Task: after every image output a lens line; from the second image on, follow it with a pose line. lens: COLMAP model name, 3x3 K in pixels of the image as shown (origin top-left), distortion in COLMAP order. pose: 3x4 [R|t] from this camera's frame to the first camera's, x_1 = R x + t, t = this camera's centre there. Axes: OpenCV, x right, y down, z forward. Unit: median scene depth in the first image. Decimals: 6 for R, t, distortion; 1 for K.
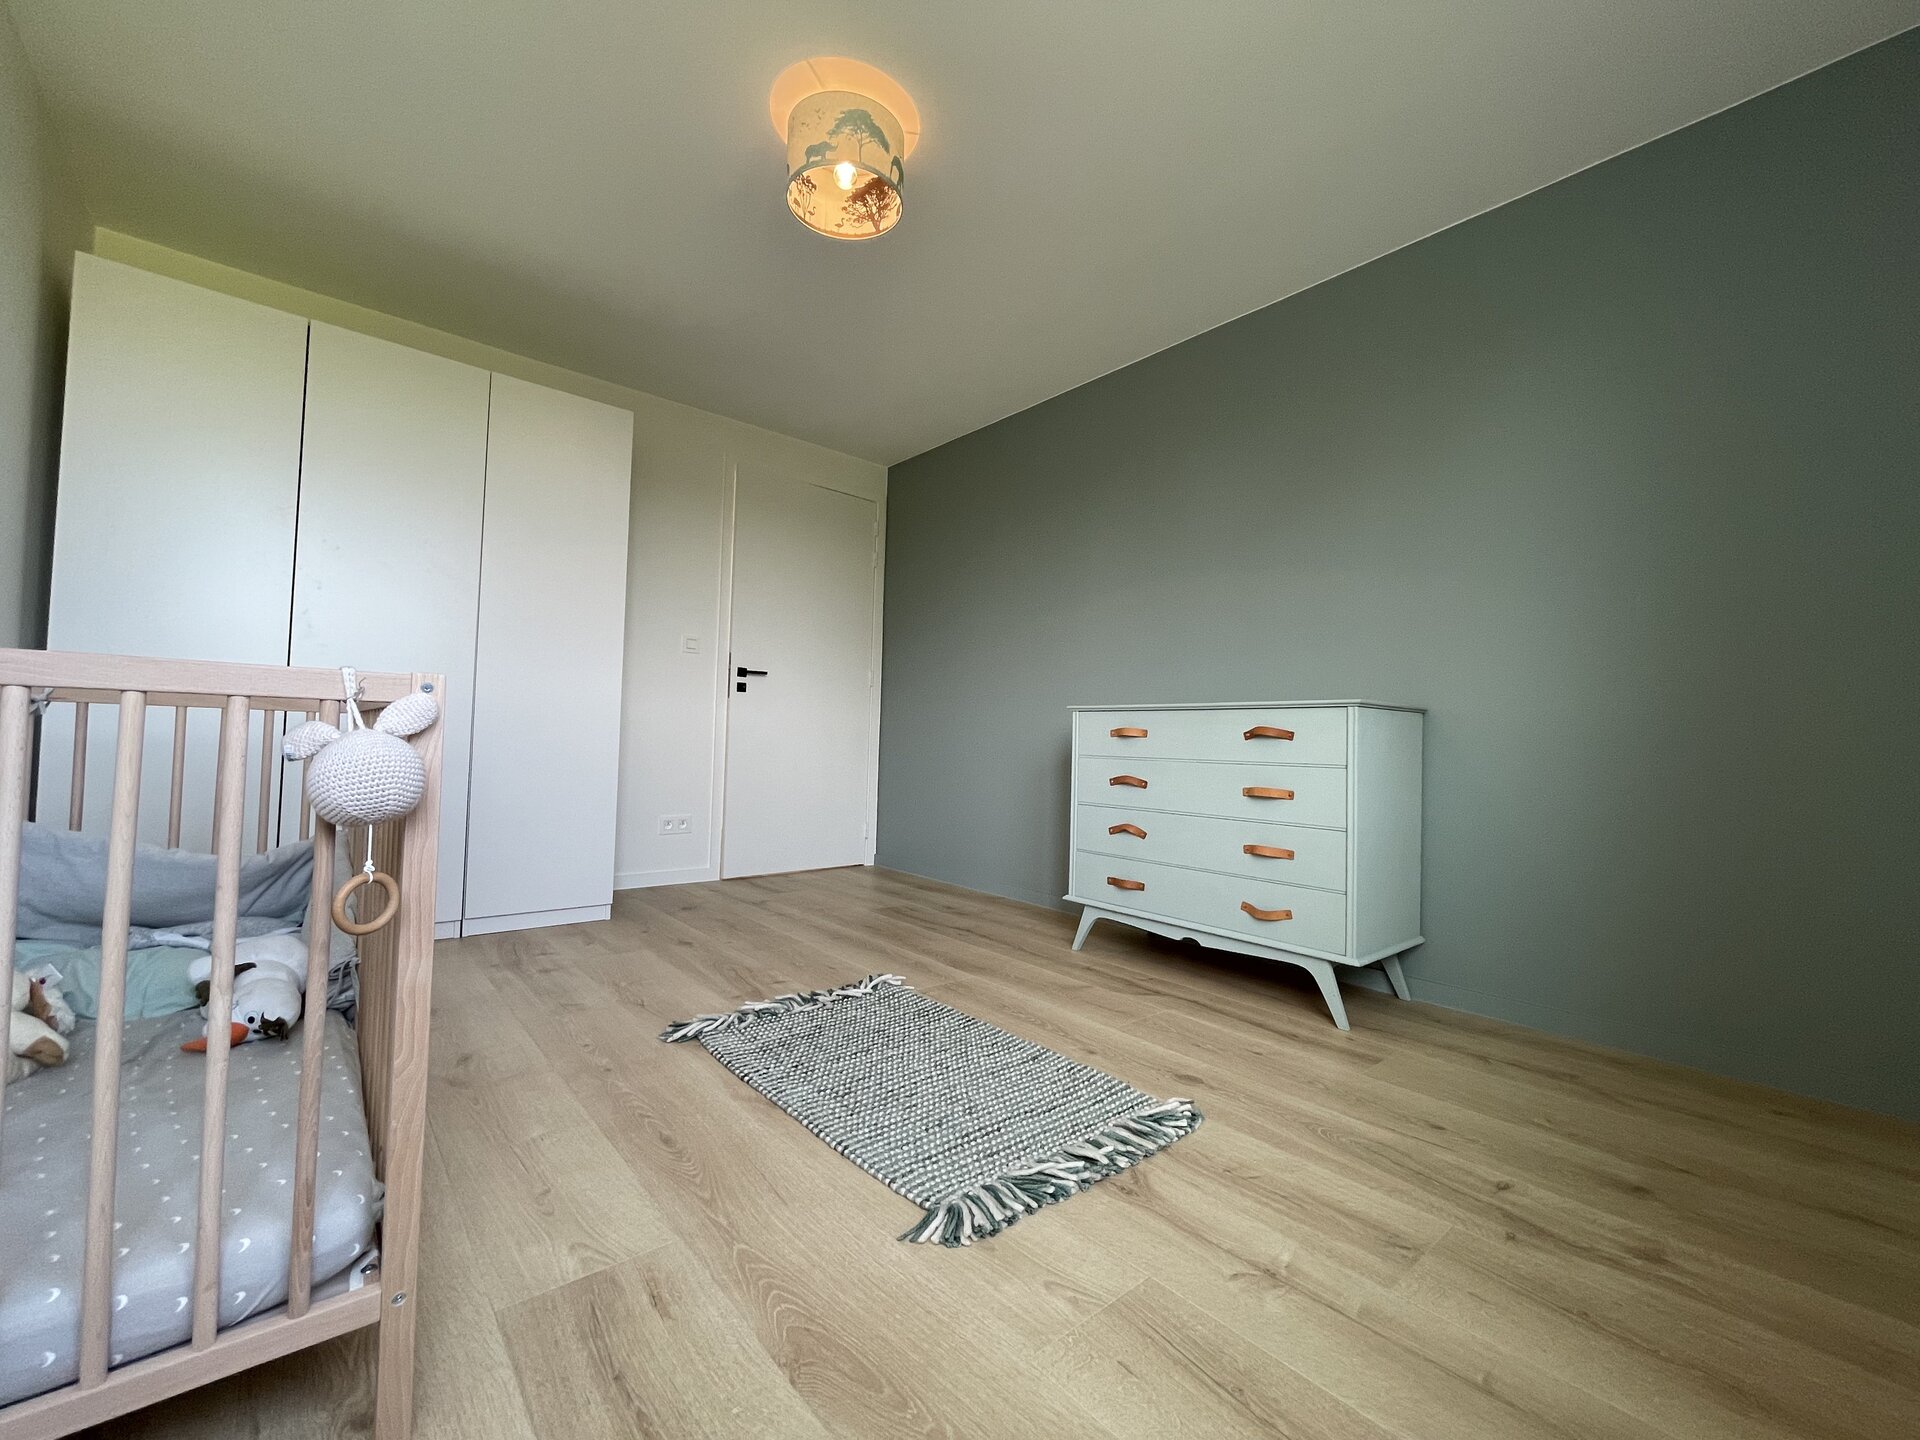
lens RADIAL K [[782.4, 0, 959.8], [0, 782.4, 721.5], [0, 0, 1]] dist [-0.002444, -0.000306]
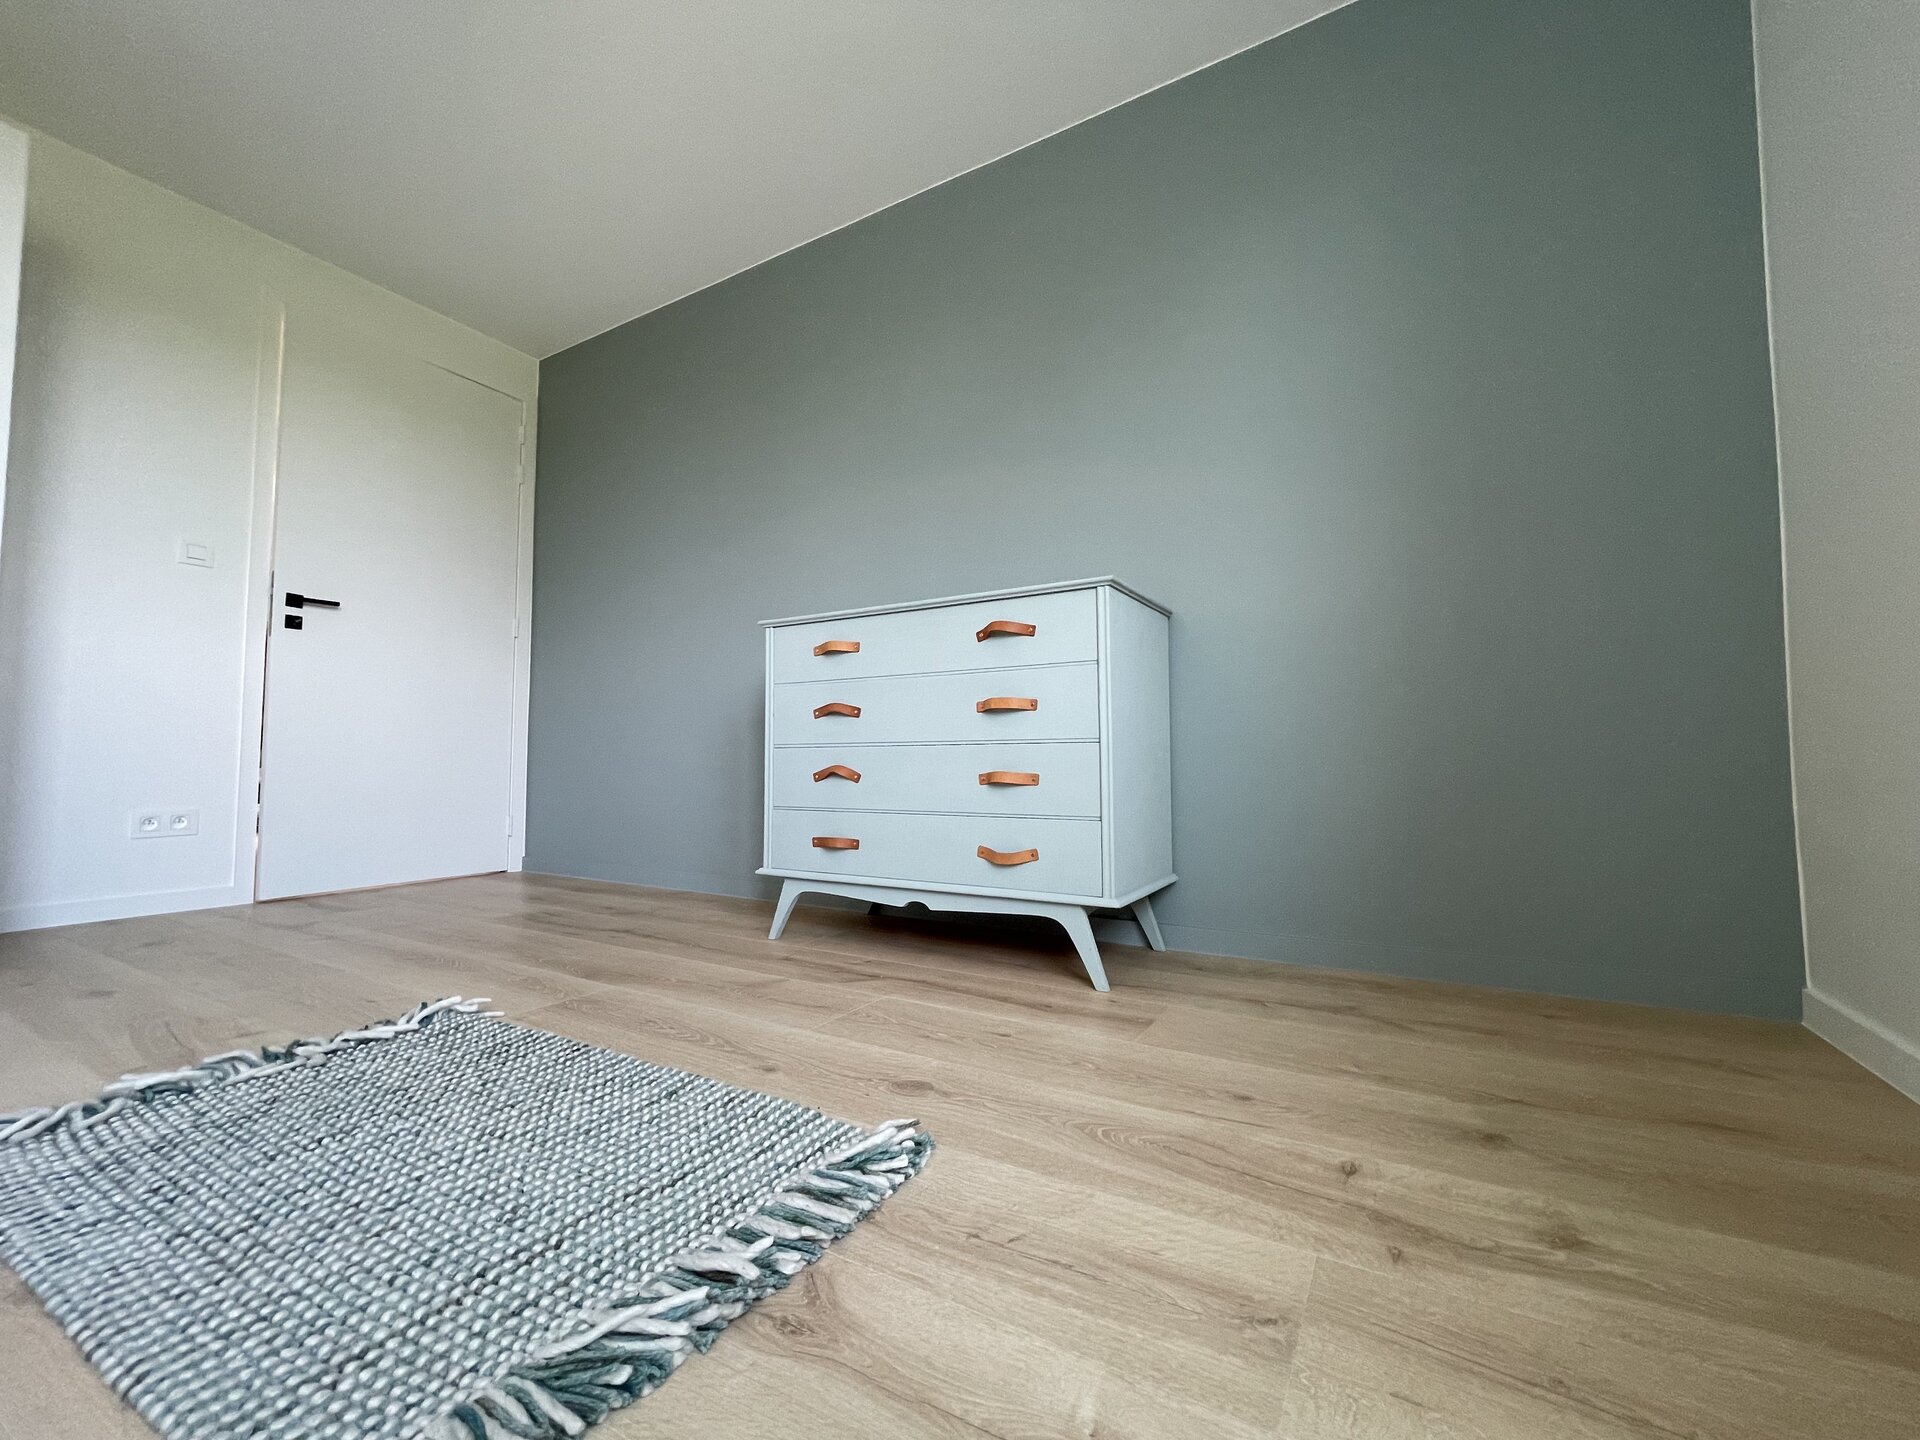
lens RADIAL K [[782.4, 0, 959.8], [0, 782.4, 721.5], [0, 0, 1]] dist [-0.002444, -0.000306]
pose [[0.943895, -0.011124, 0.330059, 0.113466], [0.018852, 0.999618, -0.020222, 0.159483], [-0.329707, 0.025310, 0.943744, 0.347749]]
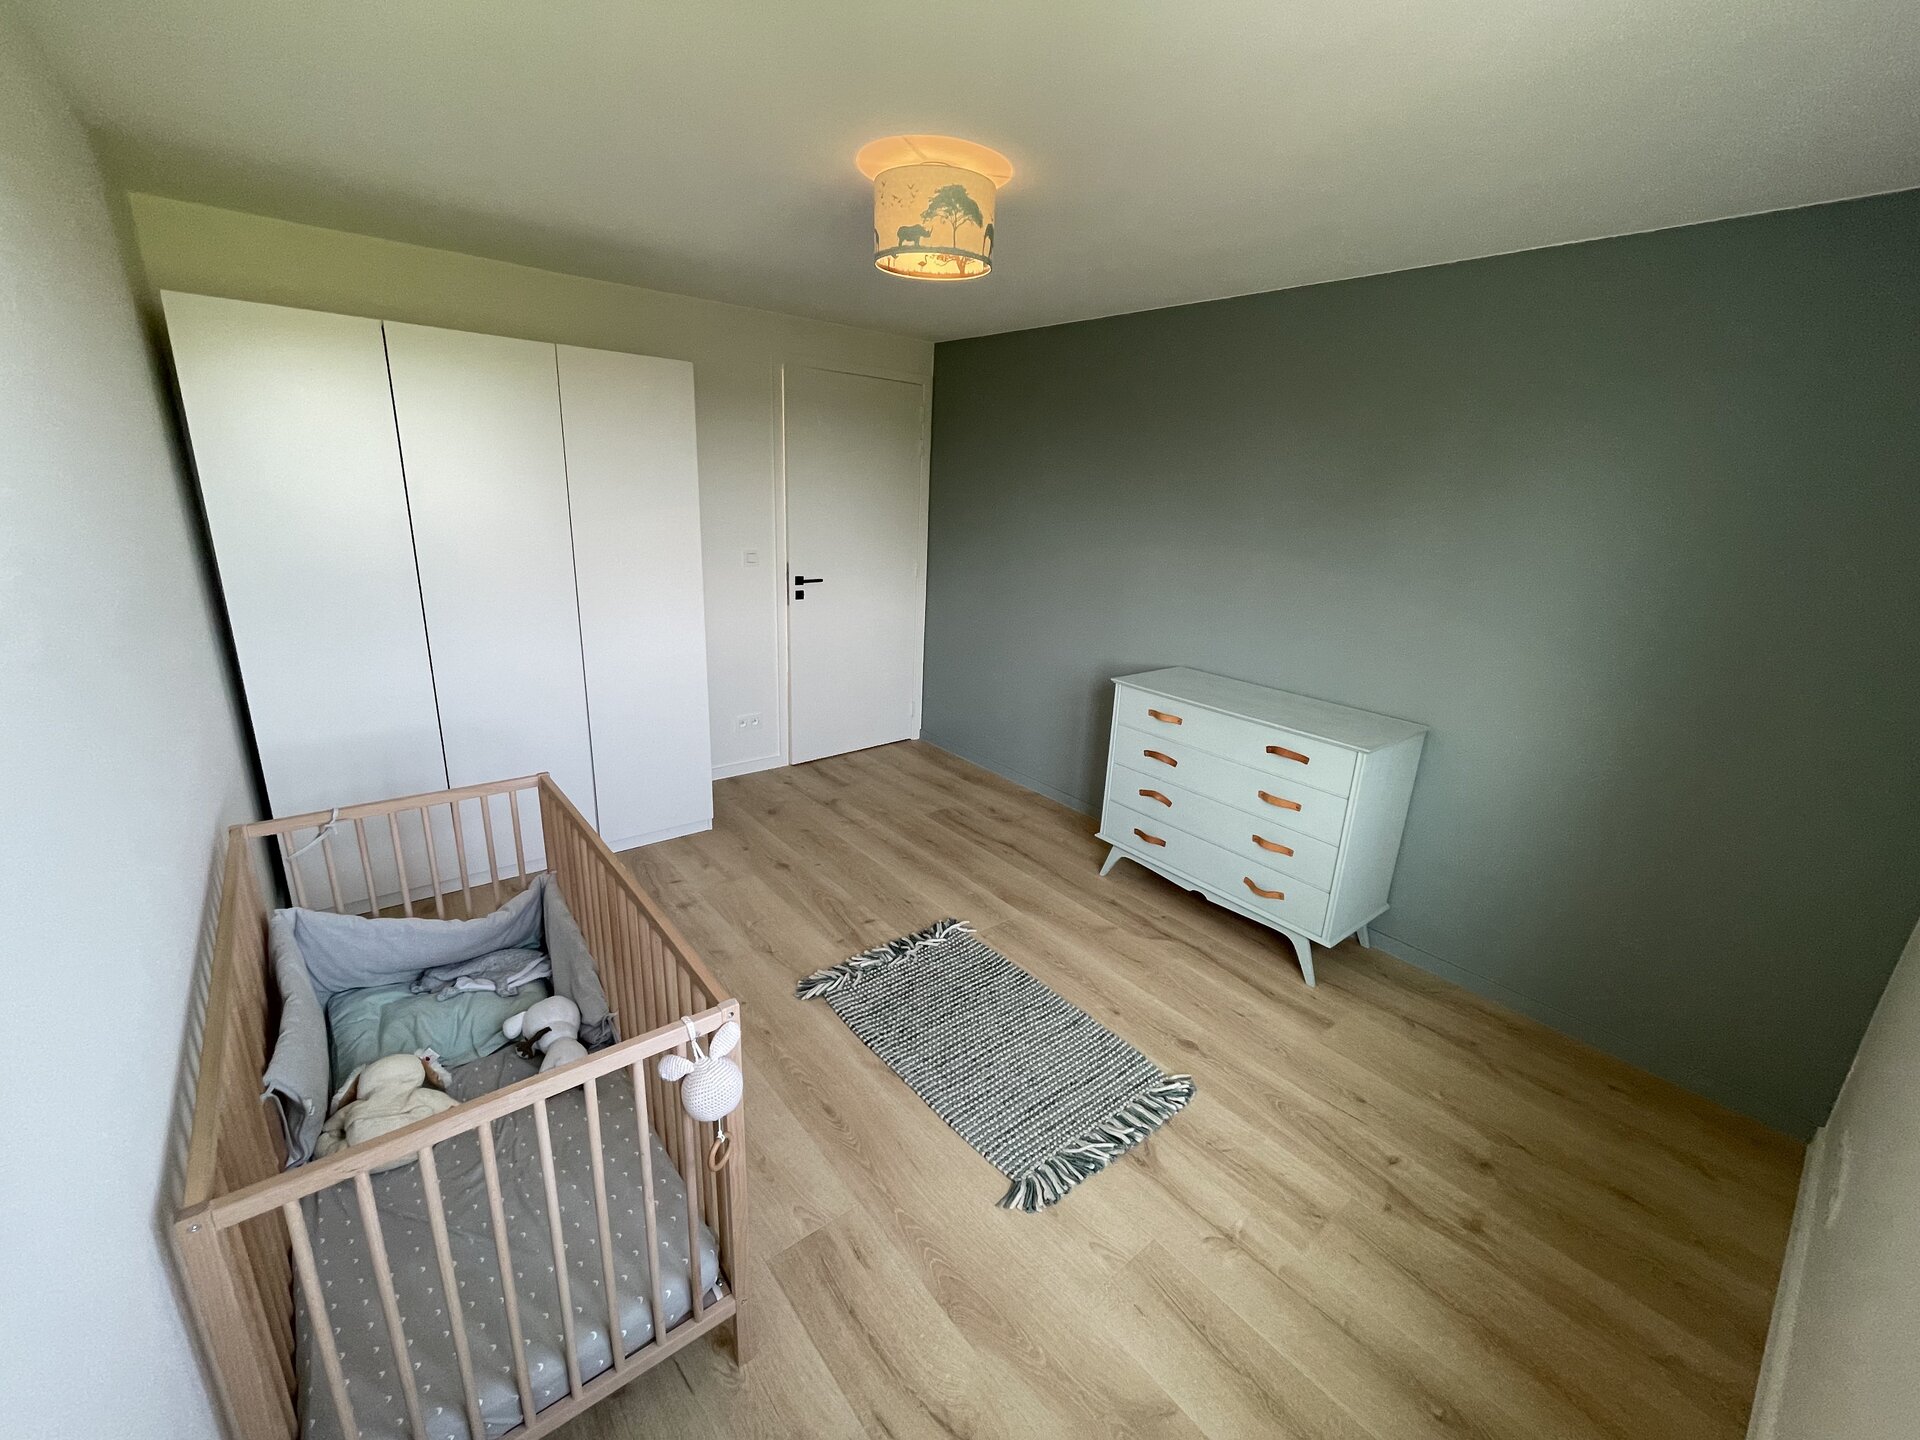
lens RADIAL K [[782.4, 0, 959.8], [0, 782.4, 721.5], [0, 0, 1]] dist [-0.002444, -0.000306]
pose [[0.999649, 0.023616, -0.011990, -0.103328], [-0.018594, 0.948161, 0.317247, -0.506197], [0.018861, -0.316913, 0.948267, -0.126802]]
